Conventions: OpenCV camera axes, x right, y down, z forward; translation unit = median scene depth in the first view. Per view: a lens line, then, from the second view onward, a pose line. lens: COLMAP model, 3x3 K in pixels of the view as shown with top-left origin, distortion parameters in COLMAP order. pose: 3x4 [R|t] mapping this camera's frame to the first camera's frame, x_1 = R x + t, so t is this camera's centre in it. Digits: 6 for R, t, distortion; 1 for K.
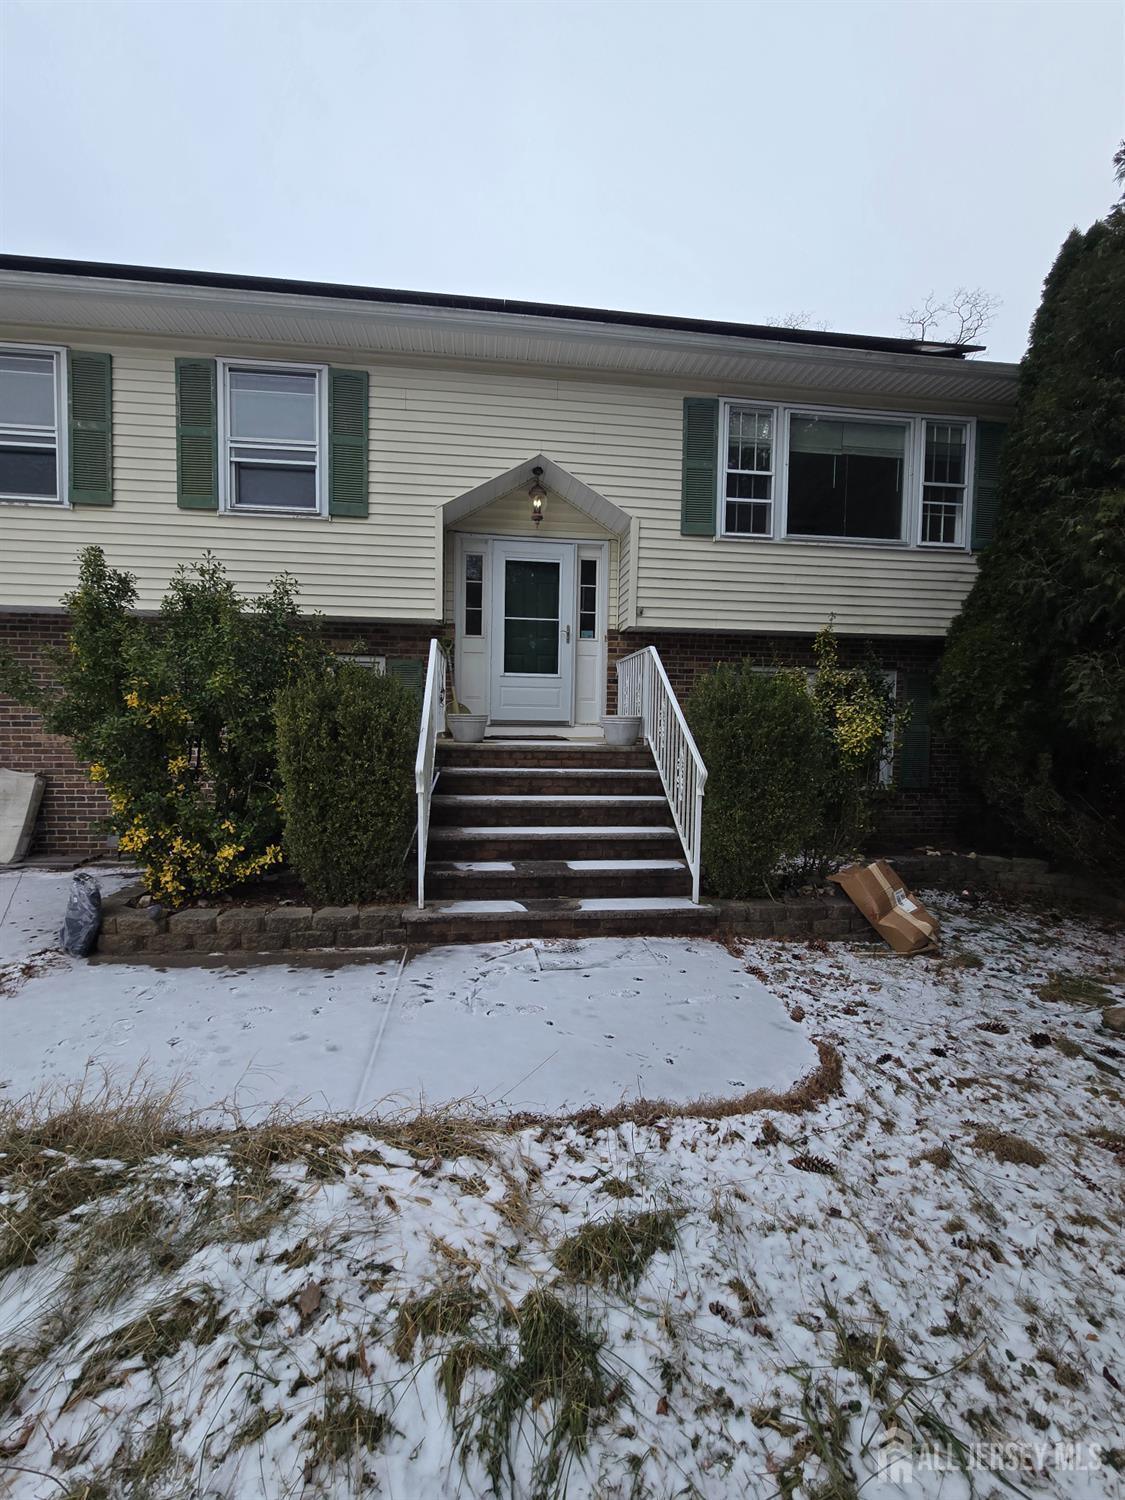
lens RADIAL K [[608.2, 0, 562.2], [0, 608.2, 748.5], [0, 0, 1]] dist [-0.006397, 0.001235]
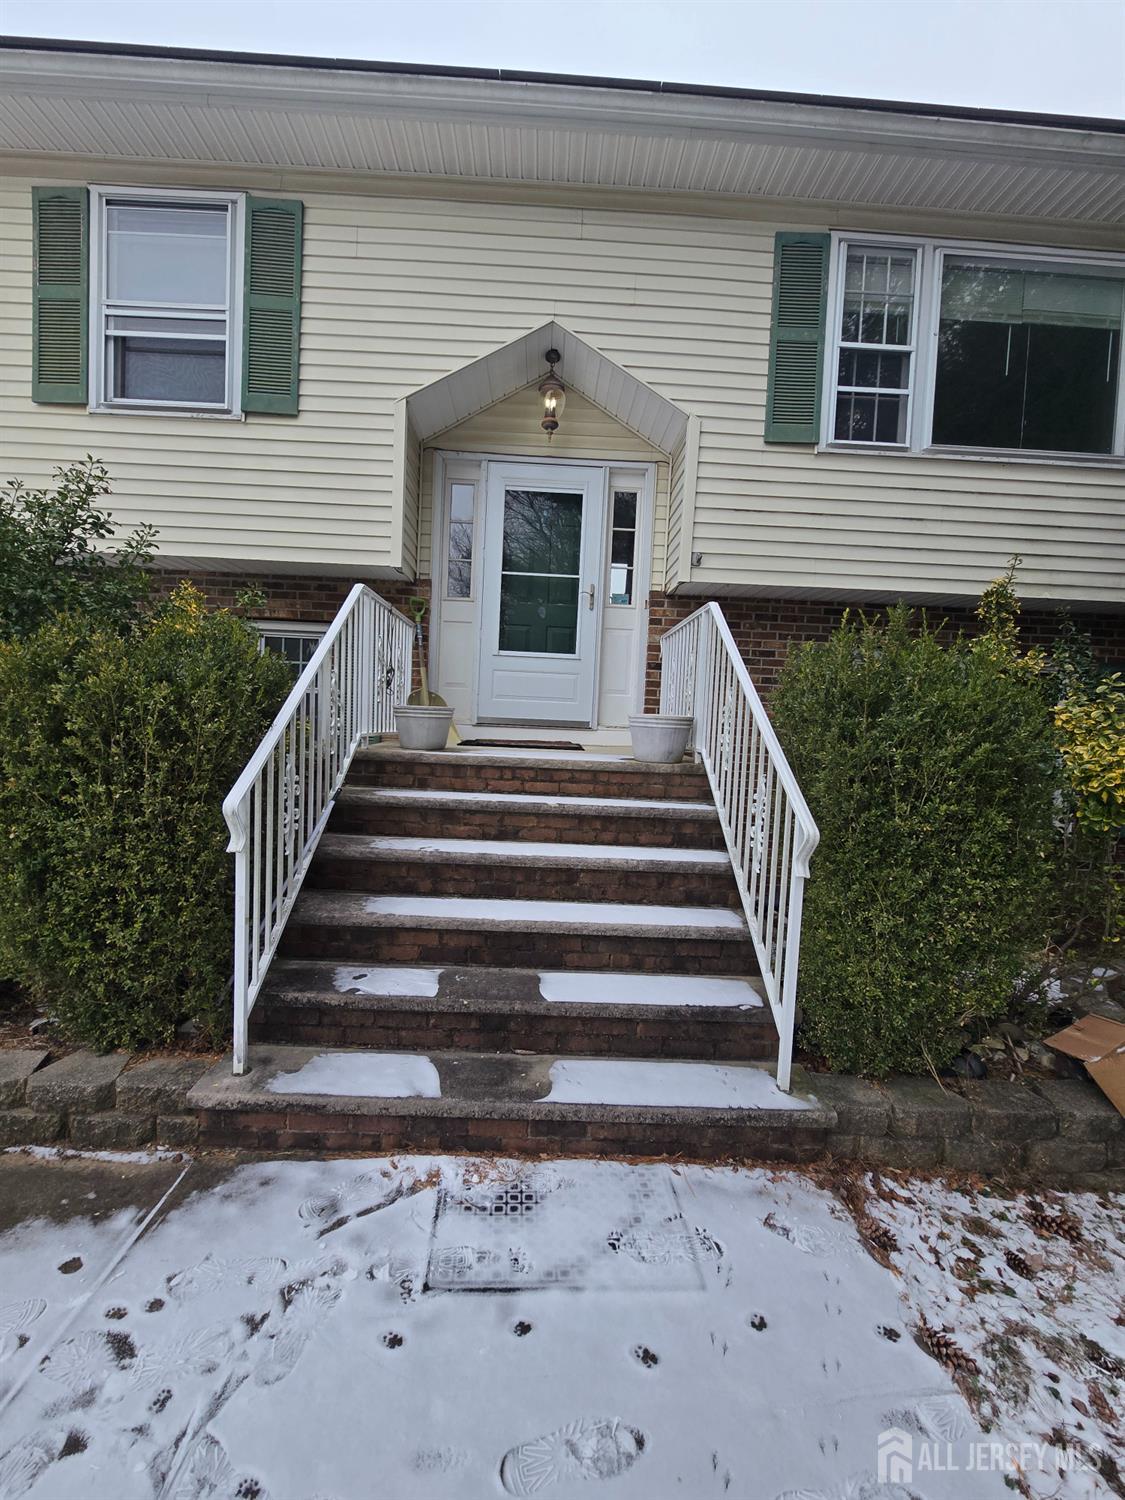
lens RADIAL K [[608.2, 0, 557.2], [0, 608.2, 751.6], [0, 0, 1]] dist [-0.006397, 0.001235]
pose [[0.994147, 0.033091, -0.102848, 0.057485], [-0.032789, 0.999452, 0.004631, -0.015146], [0.102944, -0.001231, 0.994686, 0.363053]]
